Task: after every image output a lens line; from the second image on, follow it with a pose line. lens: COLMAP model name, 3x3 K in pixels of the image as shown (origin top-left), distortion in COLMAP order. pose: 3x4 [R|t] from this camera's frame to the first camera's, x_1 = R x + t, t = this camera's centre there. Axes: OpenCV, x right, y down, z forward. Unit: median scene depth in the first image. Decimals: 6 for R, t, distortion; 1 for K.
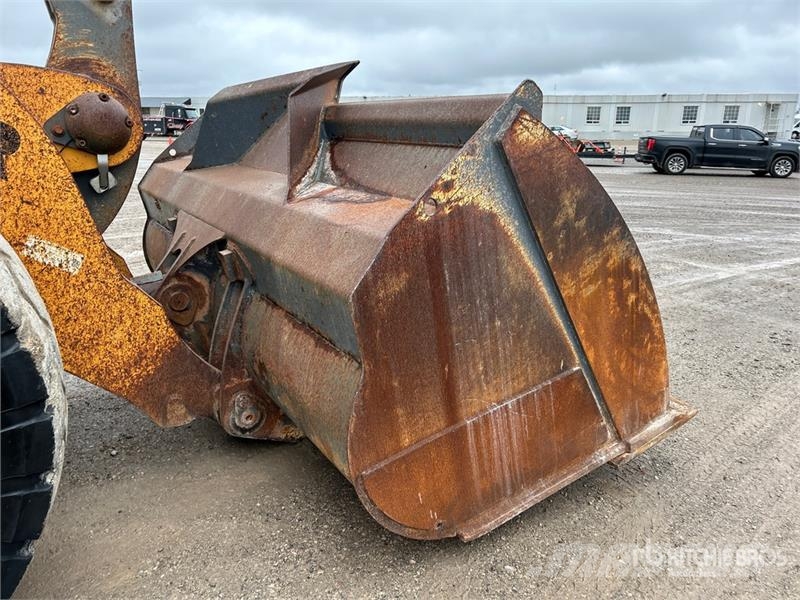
lens RADIAL K [[603.5, 0, 411.2], [0, 603.5, 310.3], [0, 0, 1]] dist [0.060268, -0.066236]
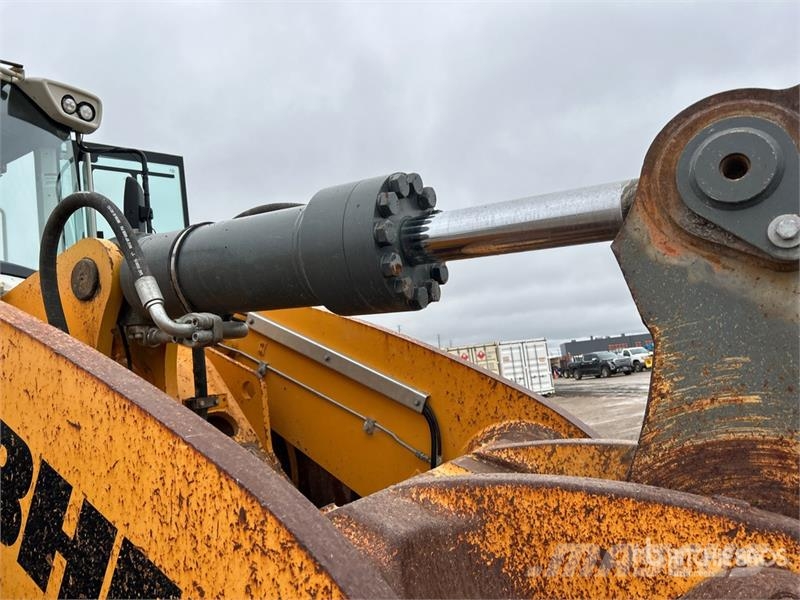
lens RADIAL K [[603.5, 0, 392.6], [0, 603.5, 282.9], [0, 0, 1]] dist [0.060268, -0.066236]
pose [[0.441220, -0.187291, -0.877637, -0.331307], [-0.147205, 0.949627, -0.276659, -0.401338], [0.885243, 0.251260, 0.391425, 0.734893]]
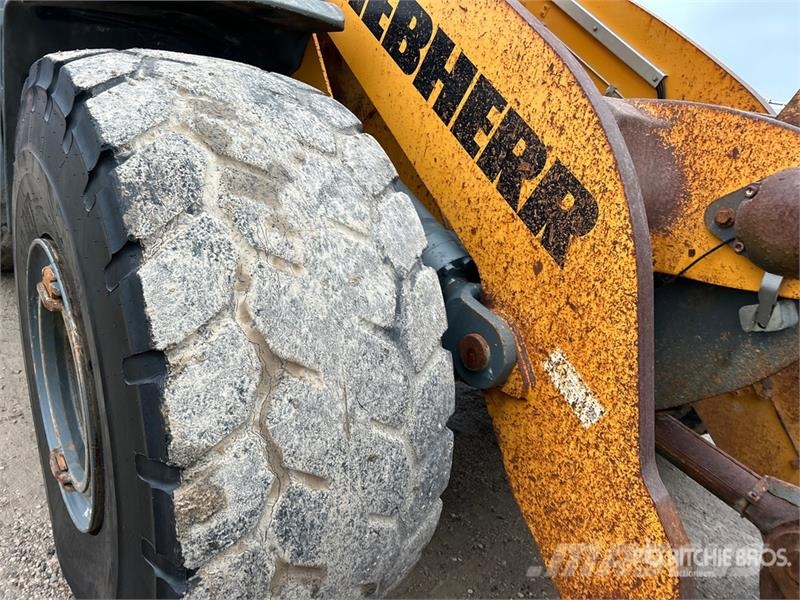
lens RADIAL K [[603.5, 0, 400.9], [0, 603.5, 300.3], [0, 0, 1]] dist [0.060268, -0.066236]
pose [[0.113197, 0.349818, -0.929954, -0.023939], [-0.409972, 0.869021, 0.276994, -0.268997], [0.905047, 0.349900, 0.241786, 0.615608]]
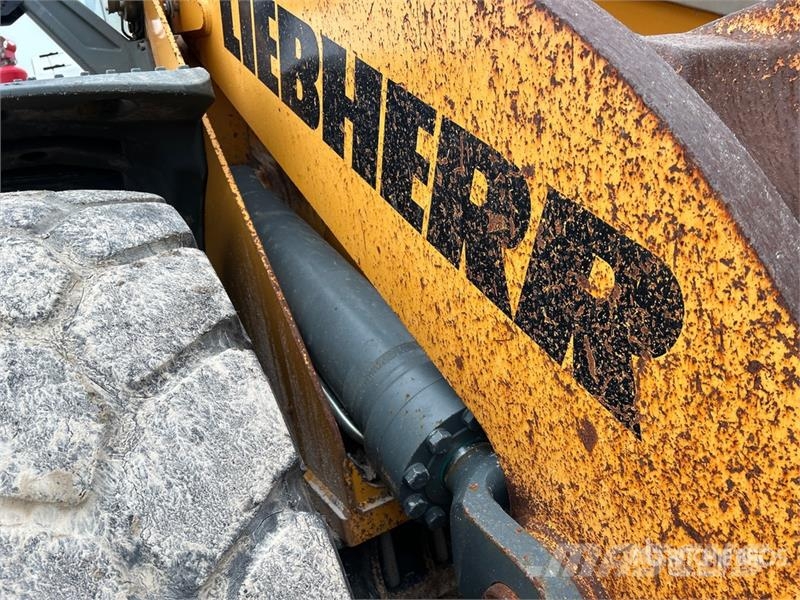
lens RADIAL K [[603.5, 0, 392.3], [0, 603.5, 300.8], [0, 0, 1]] dist [0.060268, -0.066236]
pose [[-0.065267, 0.211581, -0.975179, -0.356956], [-0.129333, 0.967226, 0.218511, -0.289568], [0.989451, 0.140384, -0.035764, 0.806307]]
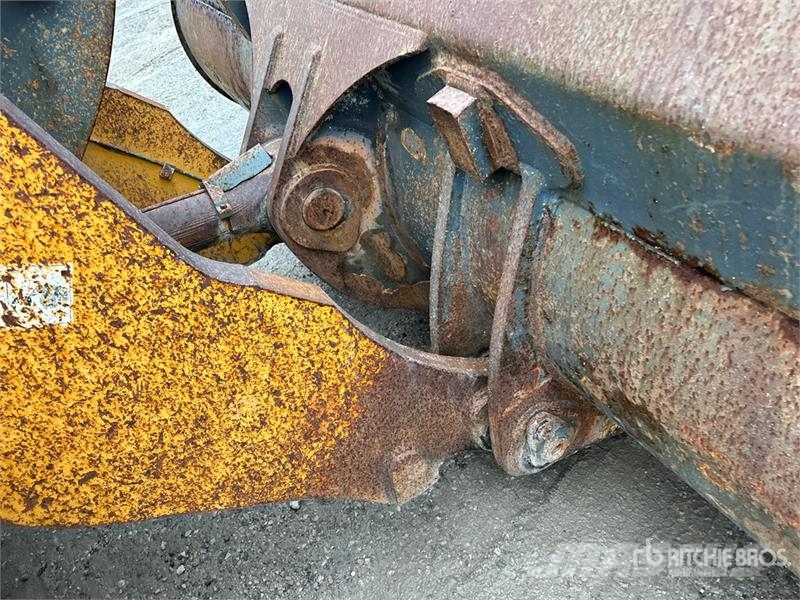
lens RADIAL K [[603.5, 0, 415.9], [0, 603.5, 297.7], [0, 0, 1]] dist [0.060268, -0.066236]
pose [[0.973969, -0.164909, -0.155530, -0.325580], [0.215995, 0.883337, 0.416007, -0.158705], [0.068782, -0.438771, 0.895963, 0.732690]]
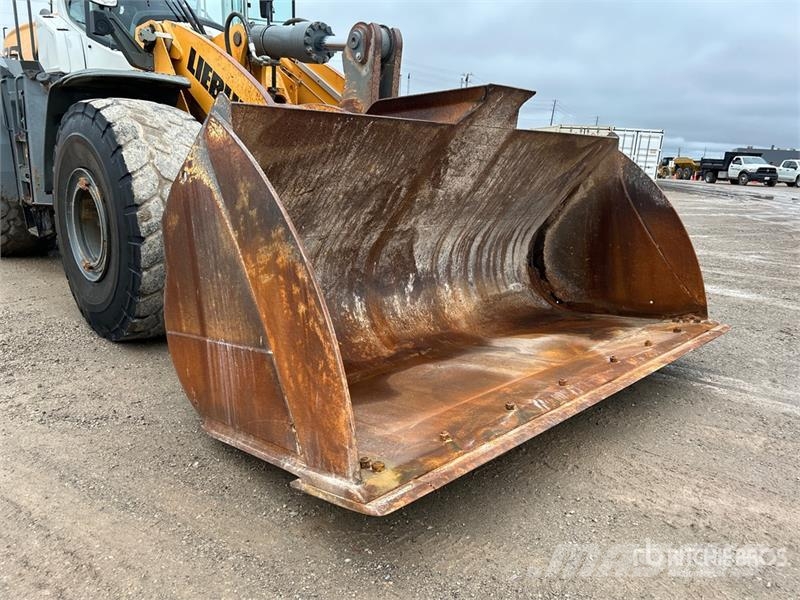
lens RADIAL K [[606.4, 0, 393.4], [0, 606.4, 298.4], [0, 0, 1]] dist [0.027805, -0.000646]
pose [[0.218823, 0.247916, -0.943745, 1.277172], [-0.335766, 0.927251, 0.165730, -0.238404], [0.916176, 0.280612, 0.286145, 0.840384]]
